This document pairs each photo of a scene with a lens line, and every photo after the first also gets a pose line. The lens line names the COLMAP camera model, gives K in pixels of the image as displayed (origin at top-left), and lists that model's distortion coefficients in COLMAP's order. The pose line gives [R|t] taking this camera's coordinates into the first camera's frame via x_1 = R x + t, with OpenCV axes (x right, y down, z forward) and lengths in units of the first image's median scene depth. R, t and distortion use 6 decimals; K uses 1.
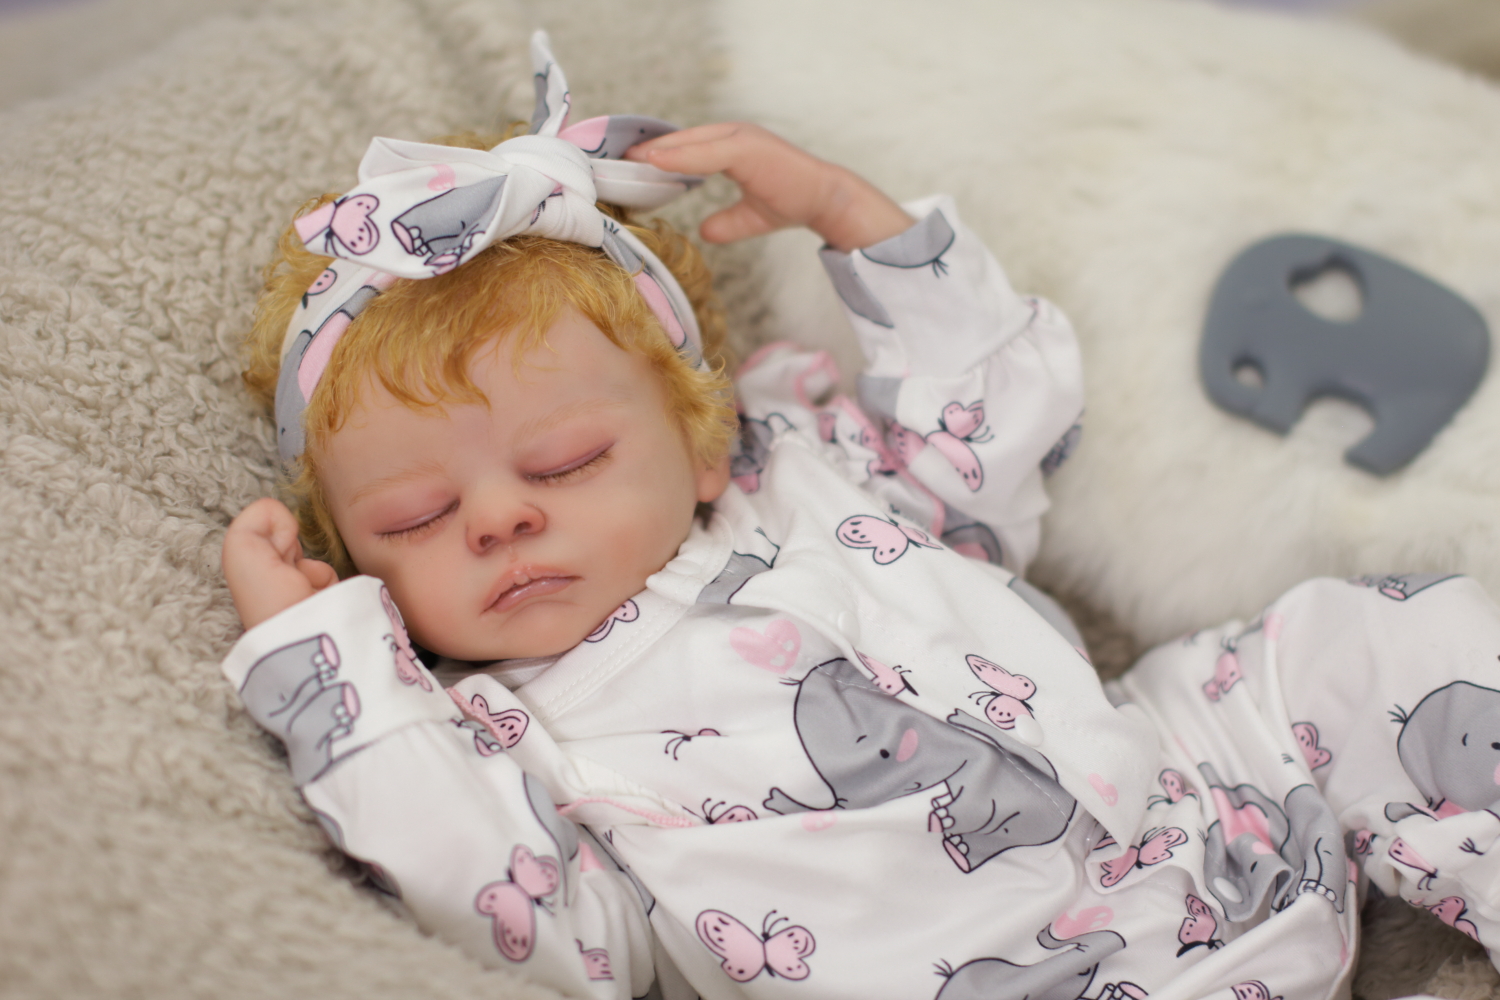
lens RADIAL K [[3438.0, 0, 751.5], [0, 3438.0, 499.1], [0, 0, 1]] dist [-0.166857, 0.000000]
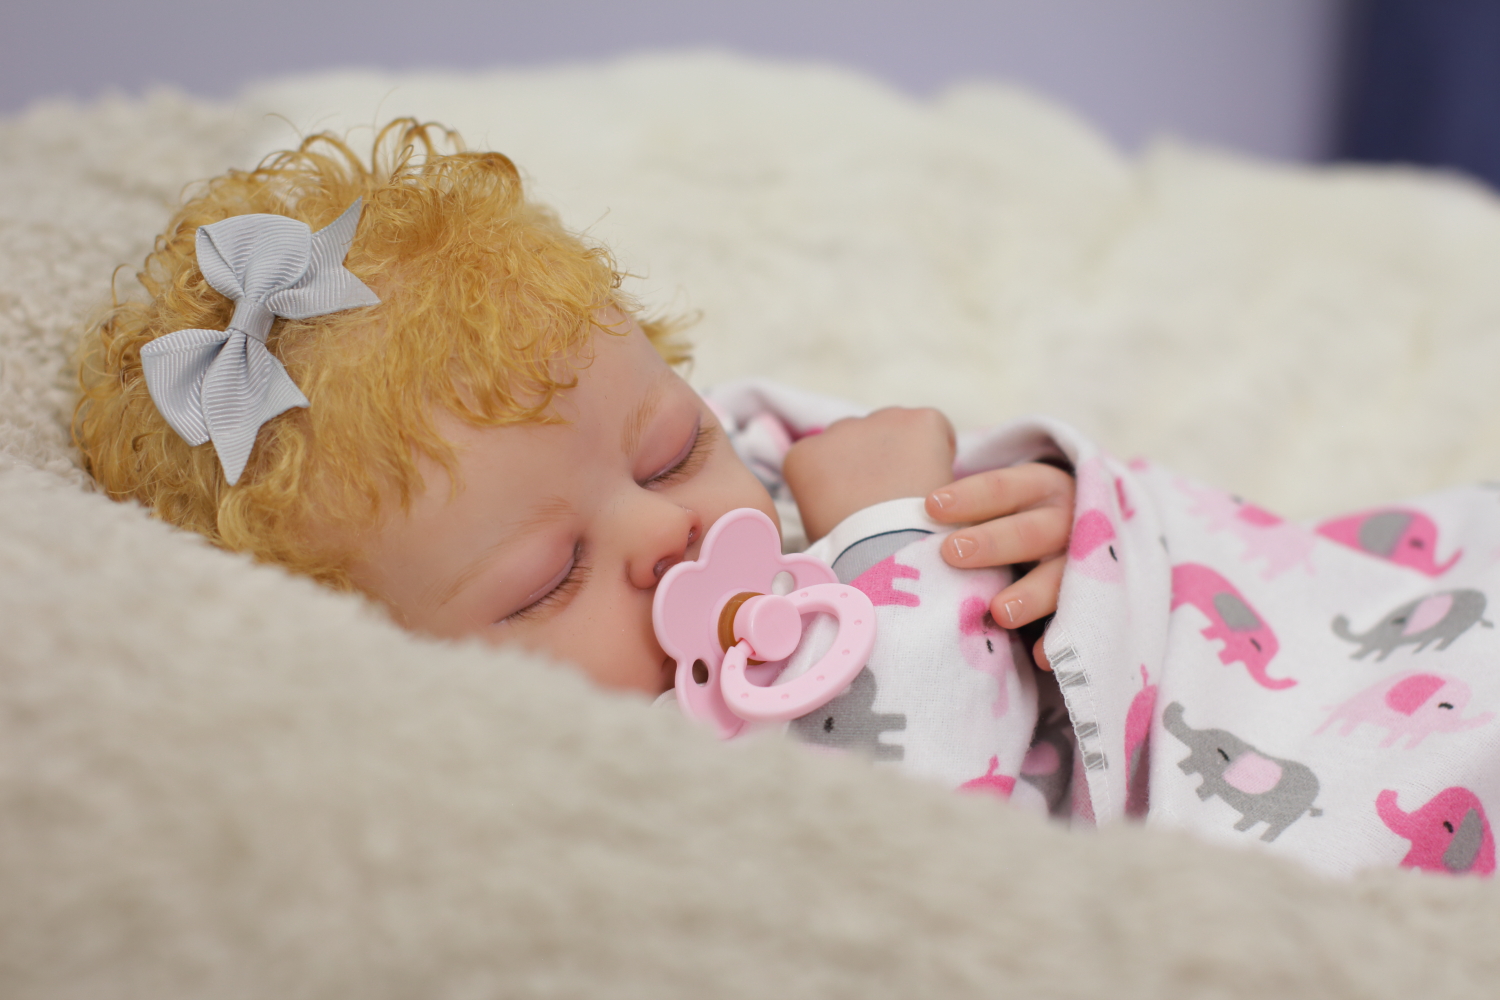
lens RADIAL K [[3438.0, 0, 747.7], [0, 3438.0, 497.8], [0, 0, 1]] dist [-0.166857, 0.000000]
pose [[0.702957, -0.289319, 0.649728, -0.564995], [0.362677, 0.931644, 0.022465, -0.012681], [-0.611814, 0.219849, 0.759835, 0.390238]]
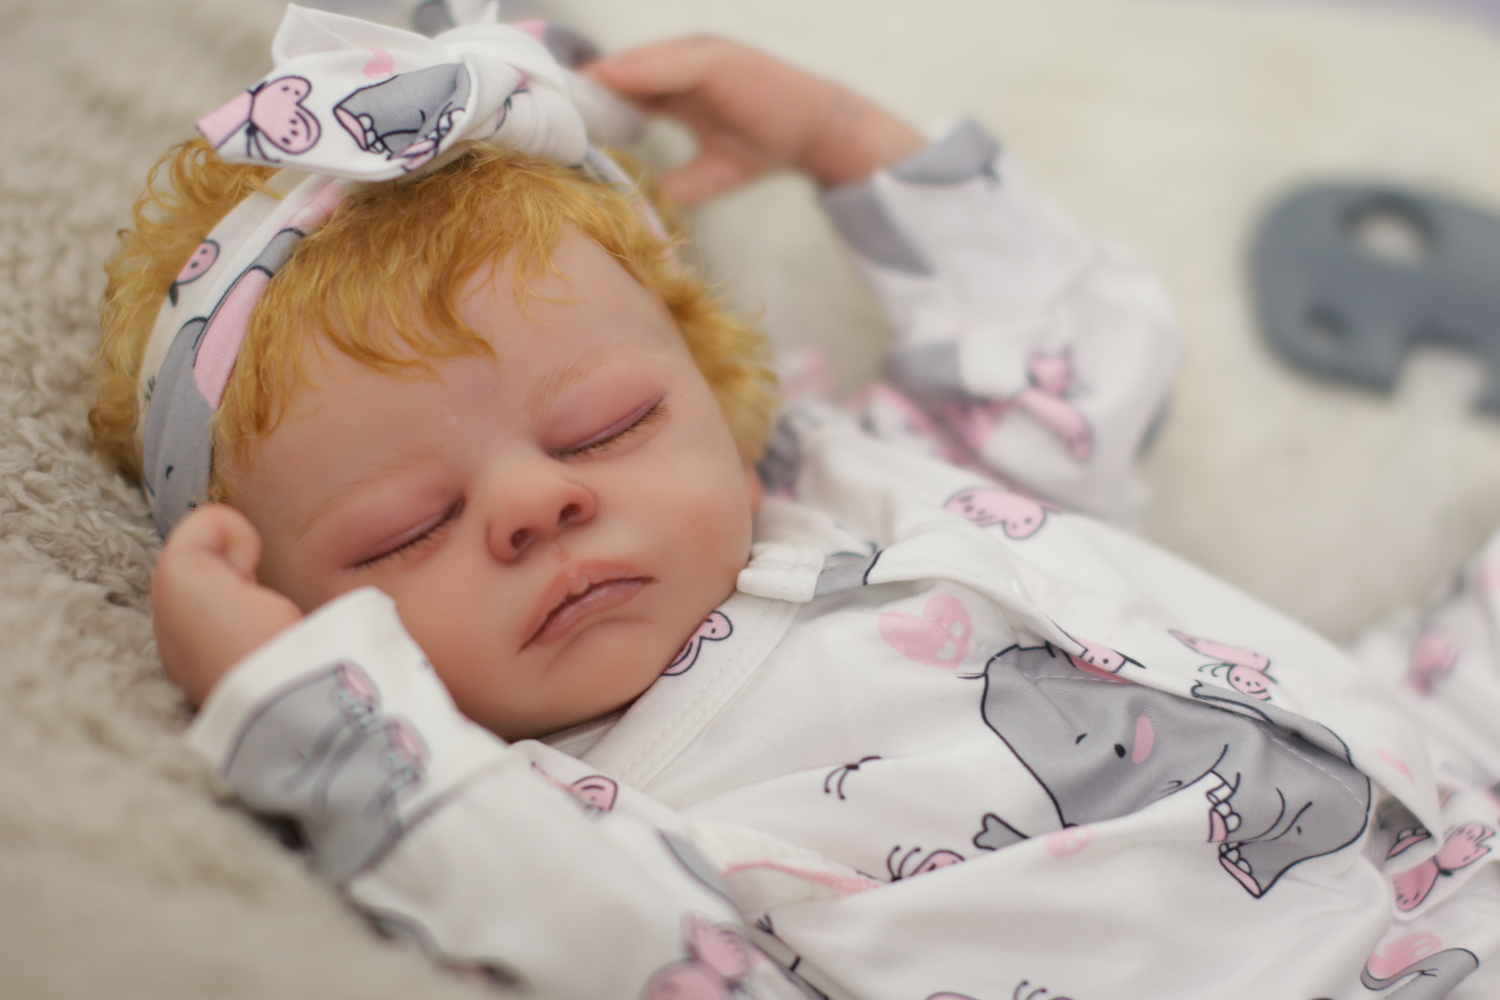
lens RADIAL K [[3438.0, 0, 739.6], [0, 3438.0, 502.7], [0, 0, 1]] dist [-0.166857, 0.000000]
pose [[0.966564, -0.118880, 0.227203, -0.192383], [0.161803, 0.970131, -0.180738, 0.138996], [-0.198931, 0.211457, 0.956929, 0.316732]]
